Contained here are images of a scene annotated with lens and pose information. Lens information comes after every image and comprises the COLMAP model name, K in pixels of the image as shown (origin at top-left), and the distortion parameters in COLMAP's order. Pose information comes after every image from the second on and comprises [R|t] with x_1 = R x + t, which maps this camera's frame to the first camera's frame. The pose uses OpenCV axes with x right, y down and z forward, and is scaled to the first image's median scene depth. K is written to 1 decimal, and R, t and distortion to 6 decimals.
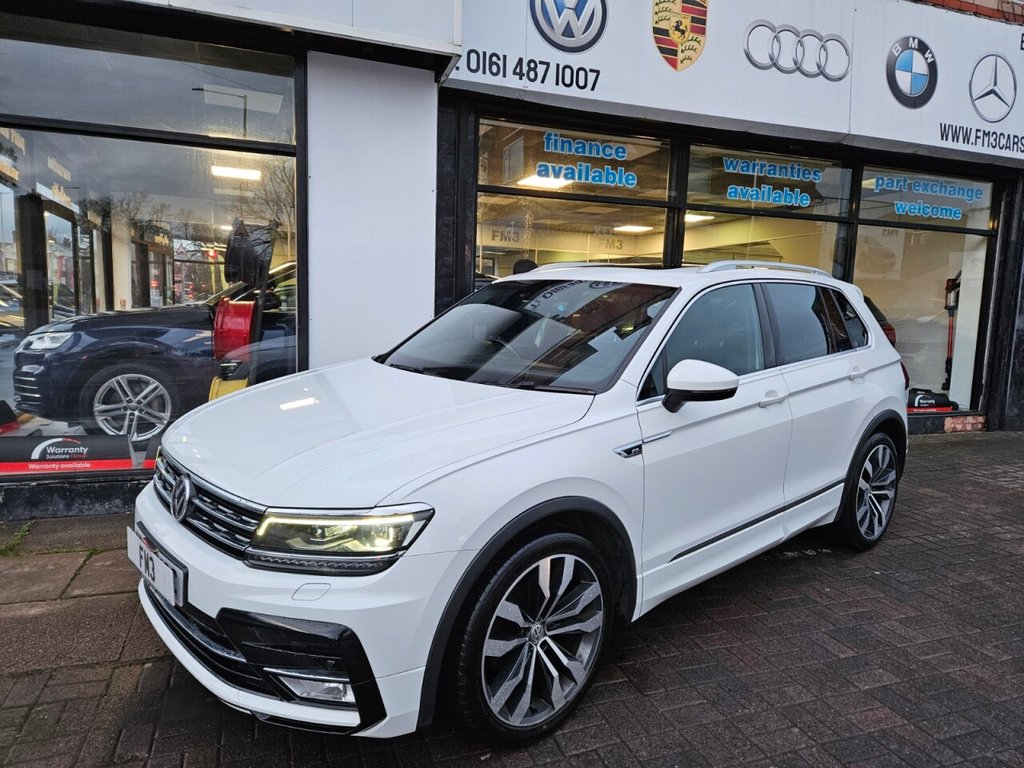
lens RADIAL K [[669.4, 0, 508.0], [0, 669.4, 383.4], [0, 0, 1]] dist [0.069515, -0.051120]
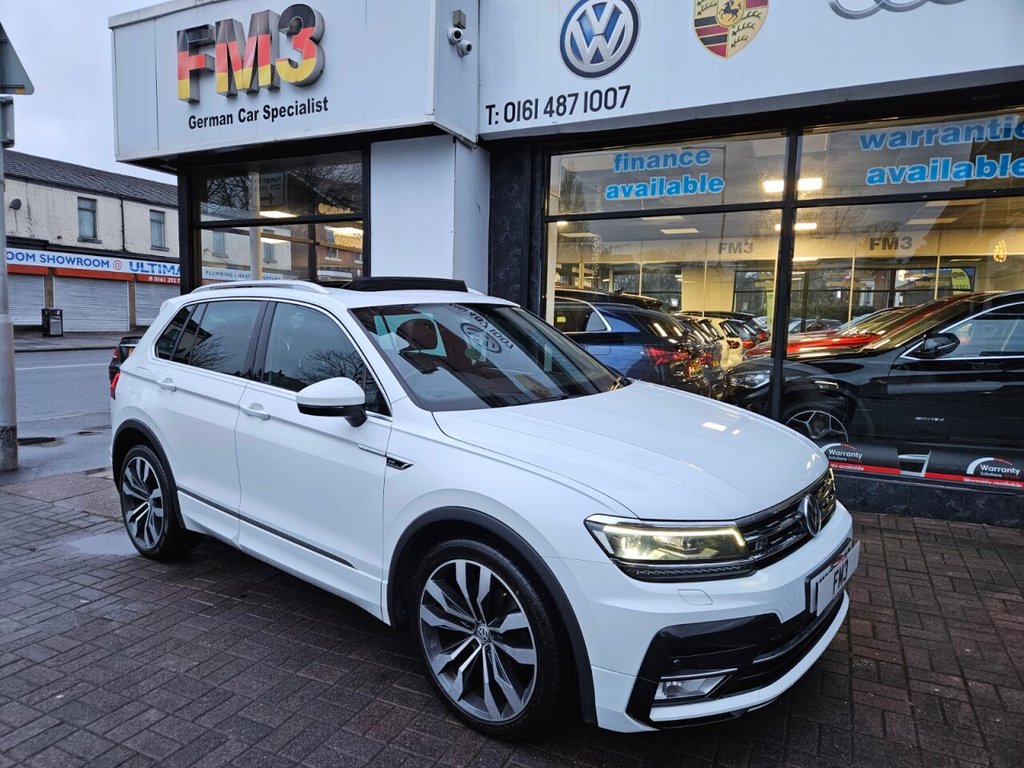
lens RADIAL K [[665.8, 0, 502.9], [0, 665.8, 379.0], [0, 0, 1]] dist [0.074114, -0.053970]
pose [[0.695769, 0.048691, -0.716613, 0.747579], [-0.079241, 0.996813, -0.009207, -0.017985], [0.713881, 0.063192, 0.697410, 0.227268]]
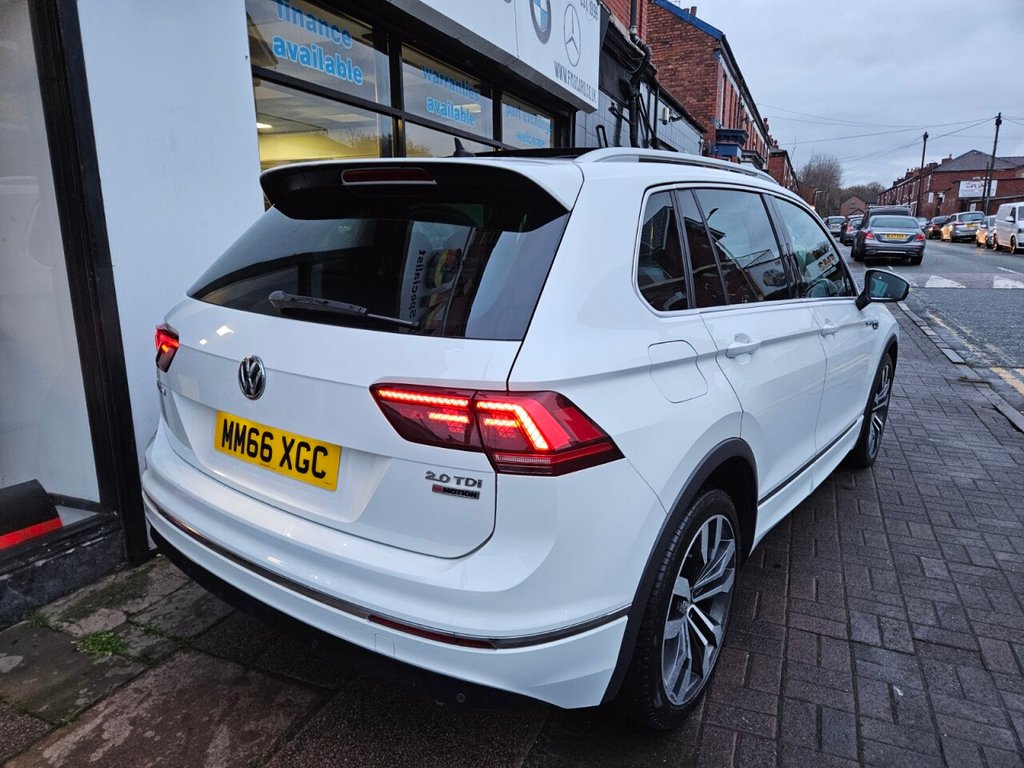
lens RADIAL K [[673.4, 0, 499.1], [0, 673.4, 394.5], [0, 0, 1]] dist [0.057852, -0.039996]
pose [[0.690705, -0.195793, 0.696126, -0.432049], [0.106233, 0.979677, 0.170139, -0.044008], [-0.715291, -0.043564, 0.697468, 0.307009]]
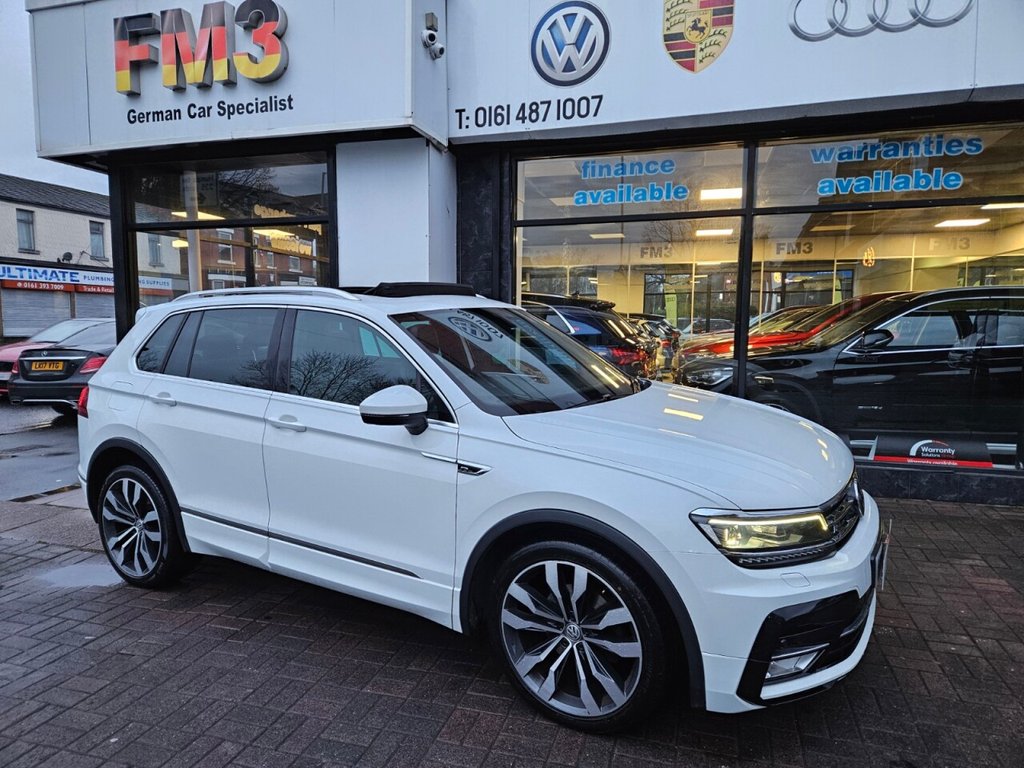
lens RADIAL K [[664.8, 0, 506.4], [0, 664.8, 382.7], [0, 0, 1]] dist [0.074803, -0.054173]
pose [[0.797378, 0.026766, -0.602886, 0.656642], [-0.047313, 0.998714, -0.018237, -0.010336], [0.601623, 0.043066, 0.797619, 0.139803]]
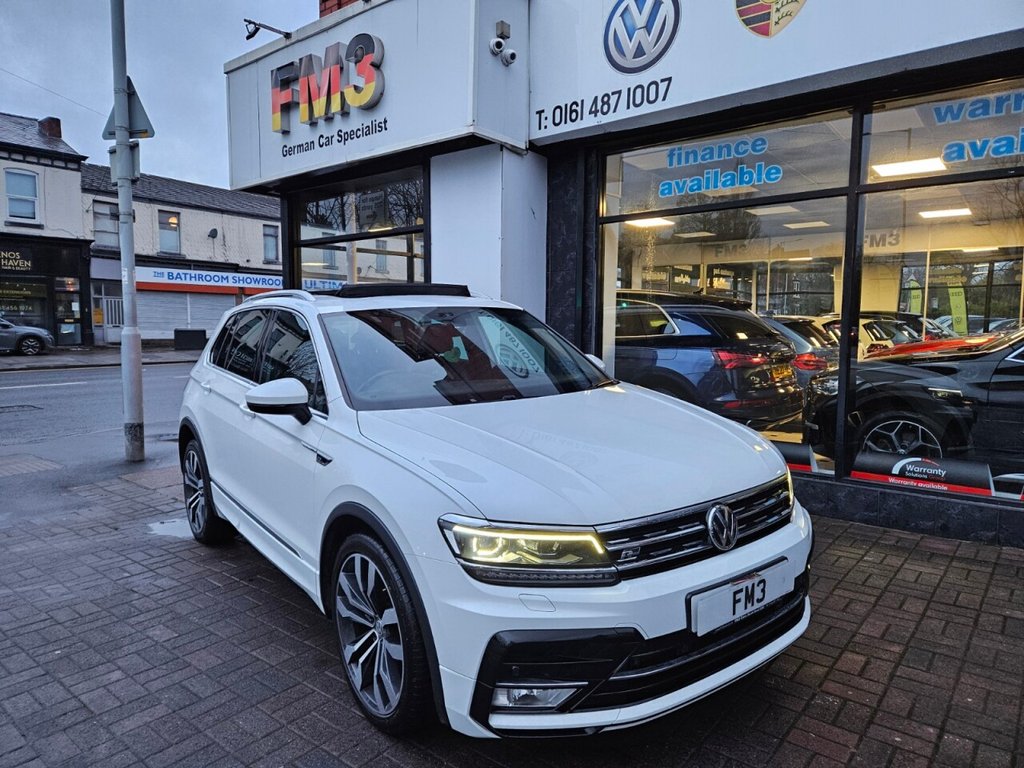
lens RADIAL K [[668.1, 0, 508.2], [0, 668.1, 377.8], [0, 0, 1]] dist [0.073472, -0.056257]
pose [[0.513191, 0.039501, -0.857365, 0.862868], [-0.083459, 0.996503, -0.004044, -0.027518], [0.854207, 0.073630, 0.514693, 0.371081]]
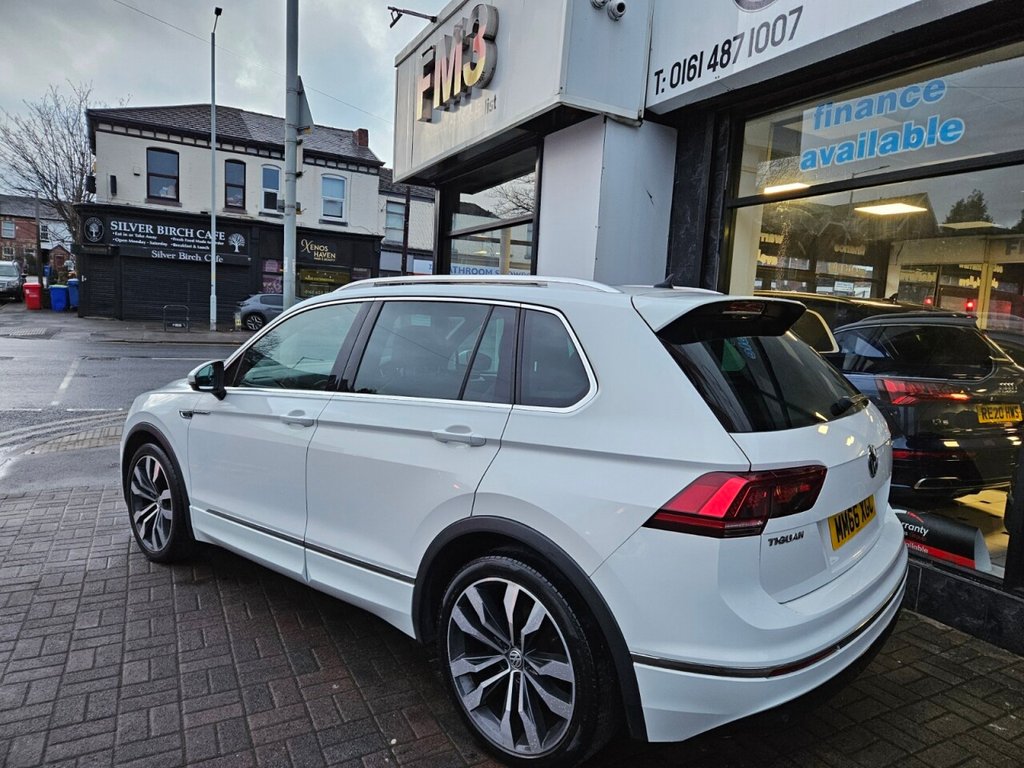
lens RADIAL K [[672.8, 0, 525.5], [0, 672.8, 382.5], [0, 0, 1]] dist [0.072844, -0.056577]
pose [[0.157749, 0.077565, -0.984428, 0.834656], [-0.158132, 0.986029, 0.052352, -0.078412], [0.974736, 0.147411, 0.167811, 0.687186]]
